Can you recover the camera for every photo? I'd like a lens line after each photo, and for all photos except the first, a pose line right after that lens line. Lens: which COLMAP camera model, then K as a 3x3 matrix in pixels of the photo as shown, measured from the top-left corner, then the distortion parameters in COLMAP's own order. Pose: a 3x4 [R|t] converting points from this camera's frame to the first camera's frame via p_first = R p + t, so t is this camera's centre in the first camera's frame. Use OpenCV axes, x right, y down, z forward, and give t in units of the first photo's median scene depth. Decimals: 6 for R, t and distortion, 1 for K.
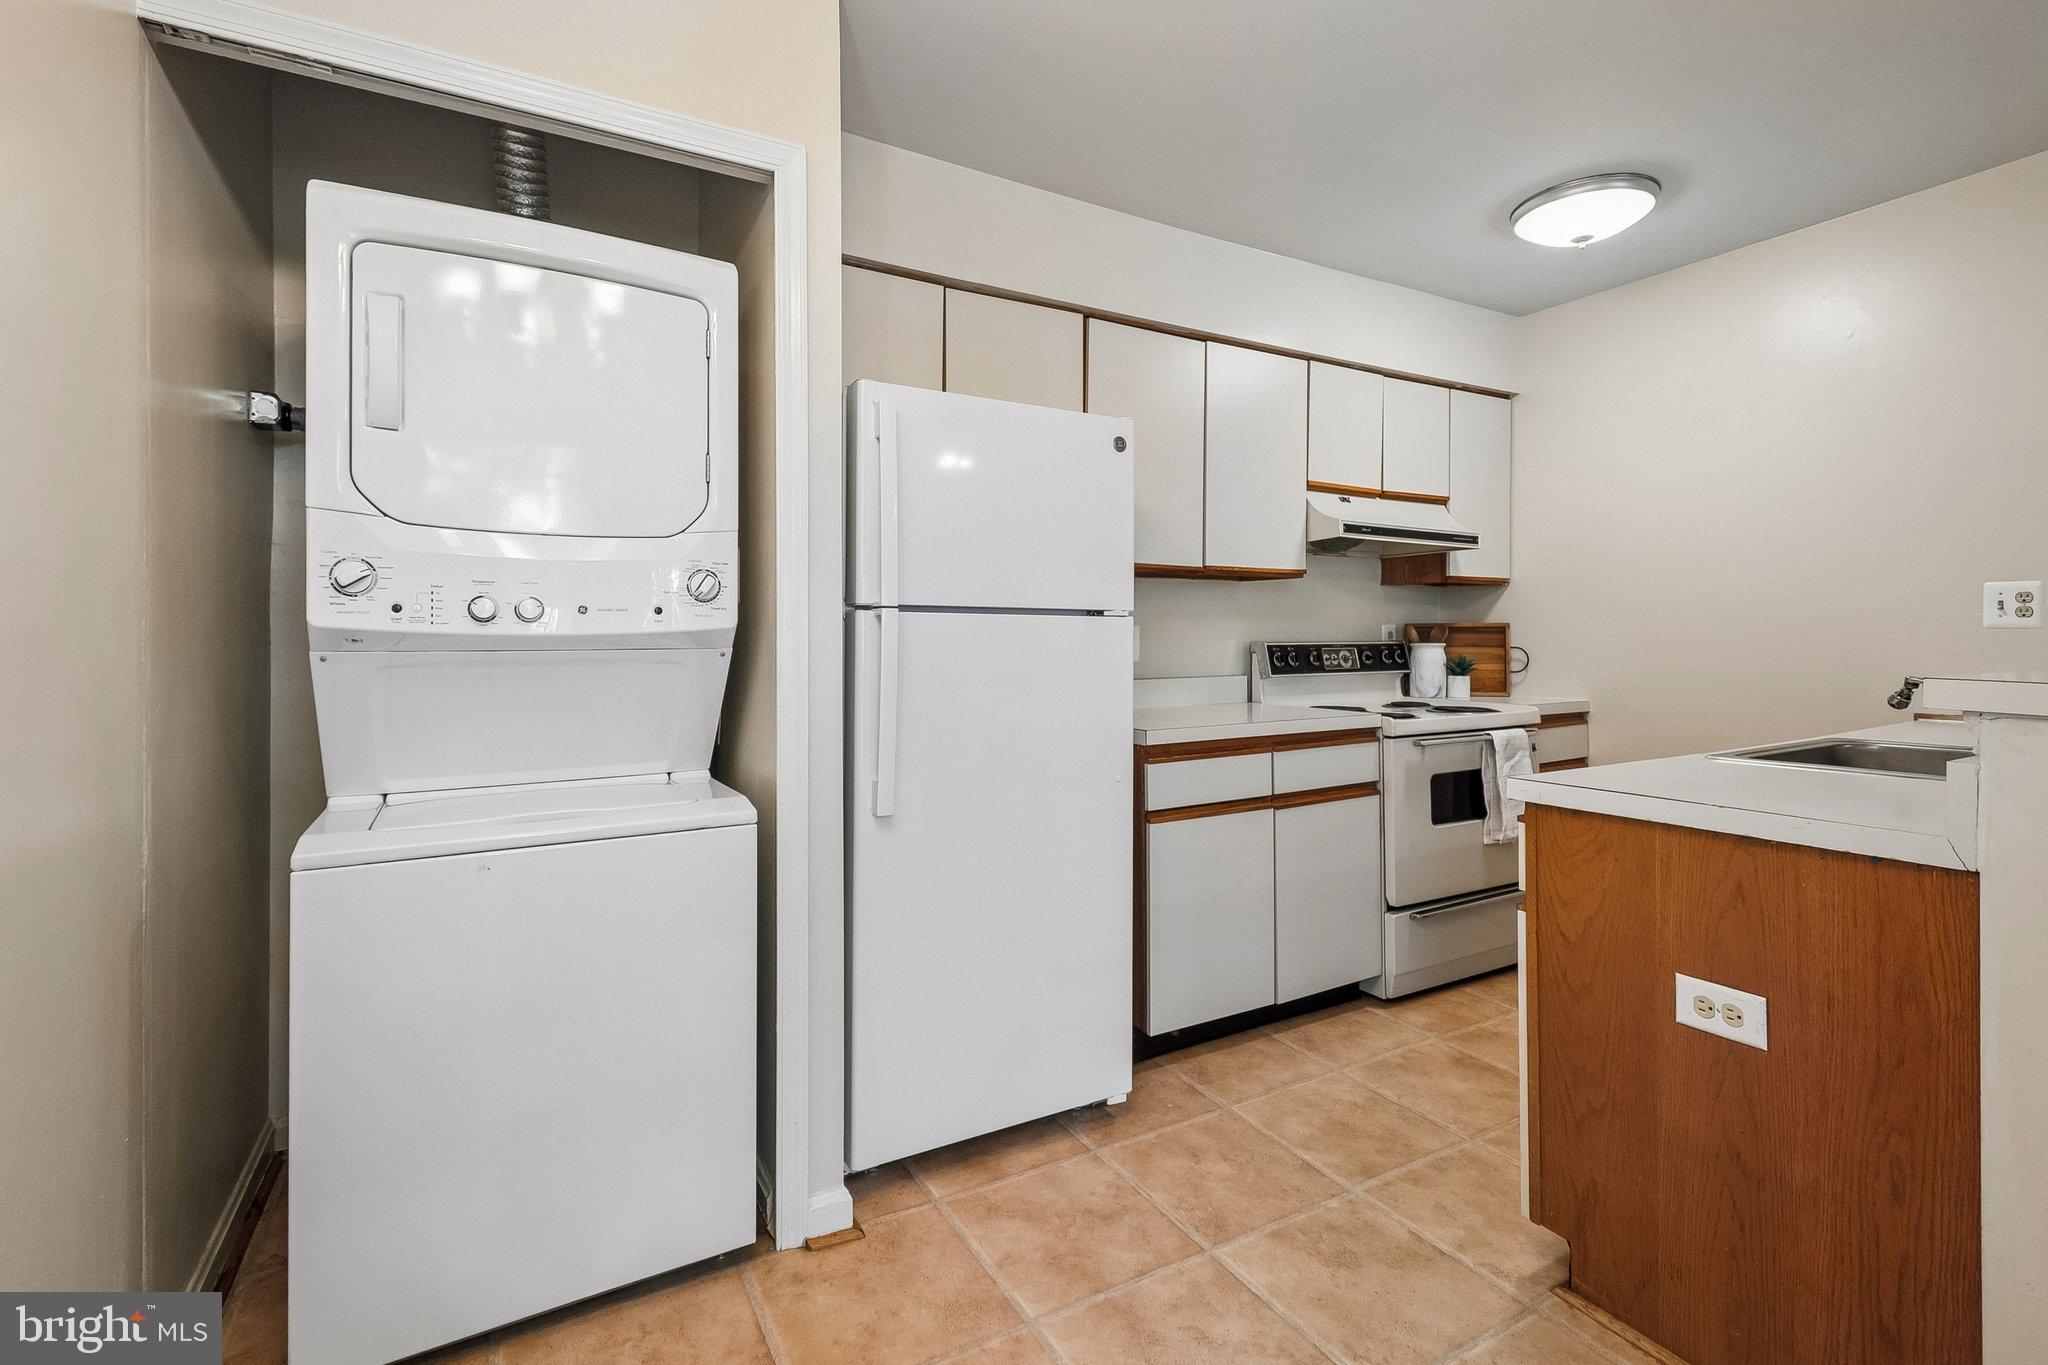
lens RADIAL K [[927.9, 0, 1038.6], [0, 927.9, 639.8], [0, 0, 1]] dist [0.004870, -0.001455]
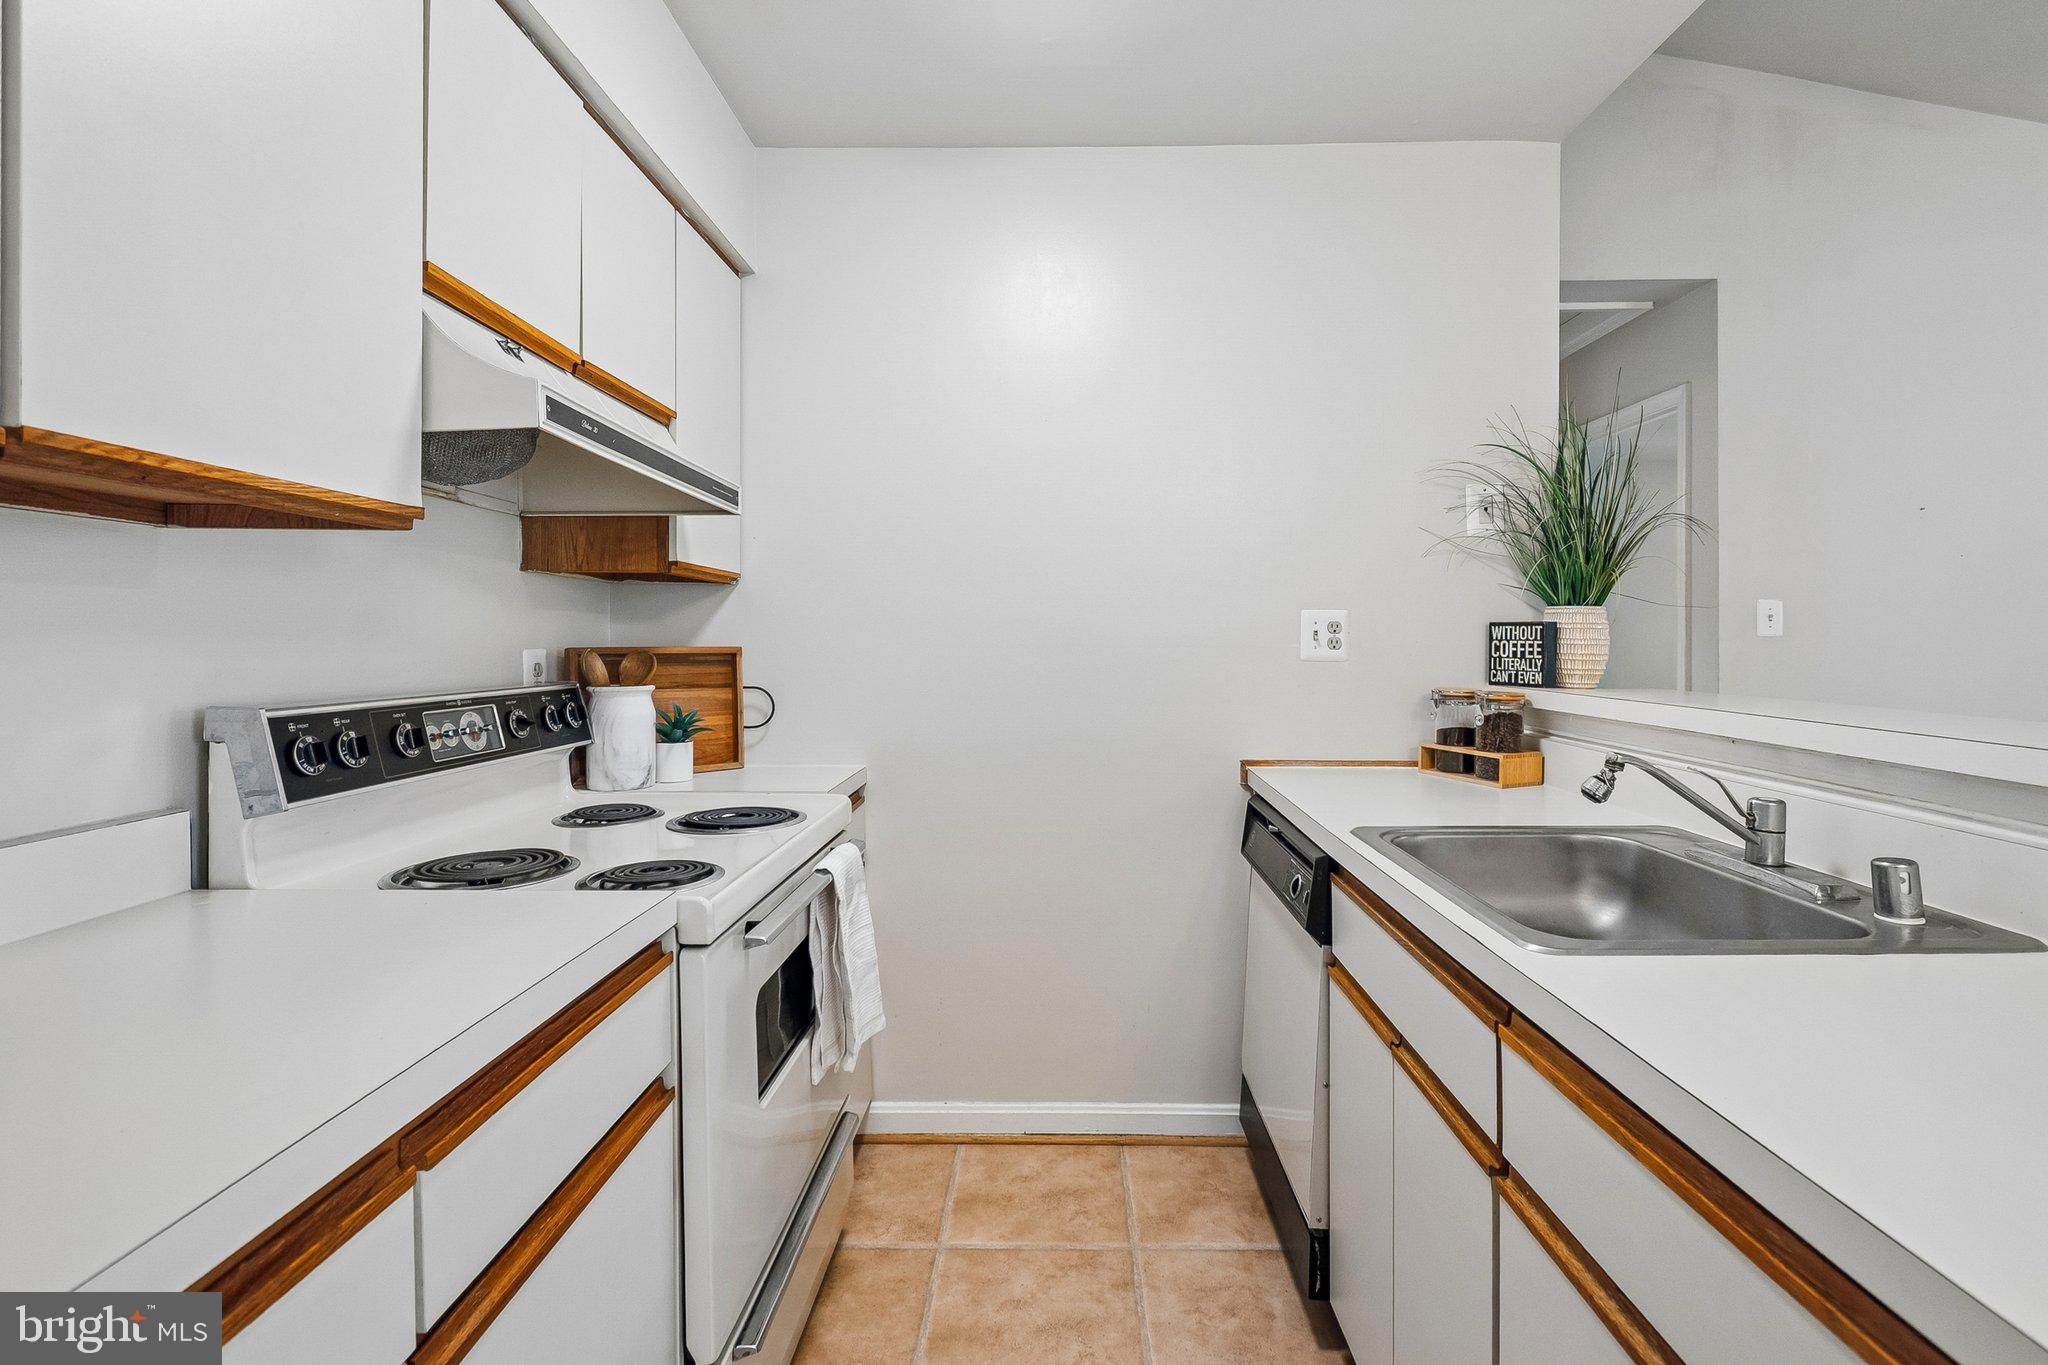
lens RADIAL K [[927.9, 0, 1044.5], [0, 927.9, 647.8], [0, 0, 1]] dist [0.004870, -0.001455]
pose [[0.513815, -0.002258, 0.857898, 0.101967], [0.000912, 0.999997, 0.002086, -0.021619], [-0.857900, -0.000290, 0.513816, 0.600526]]
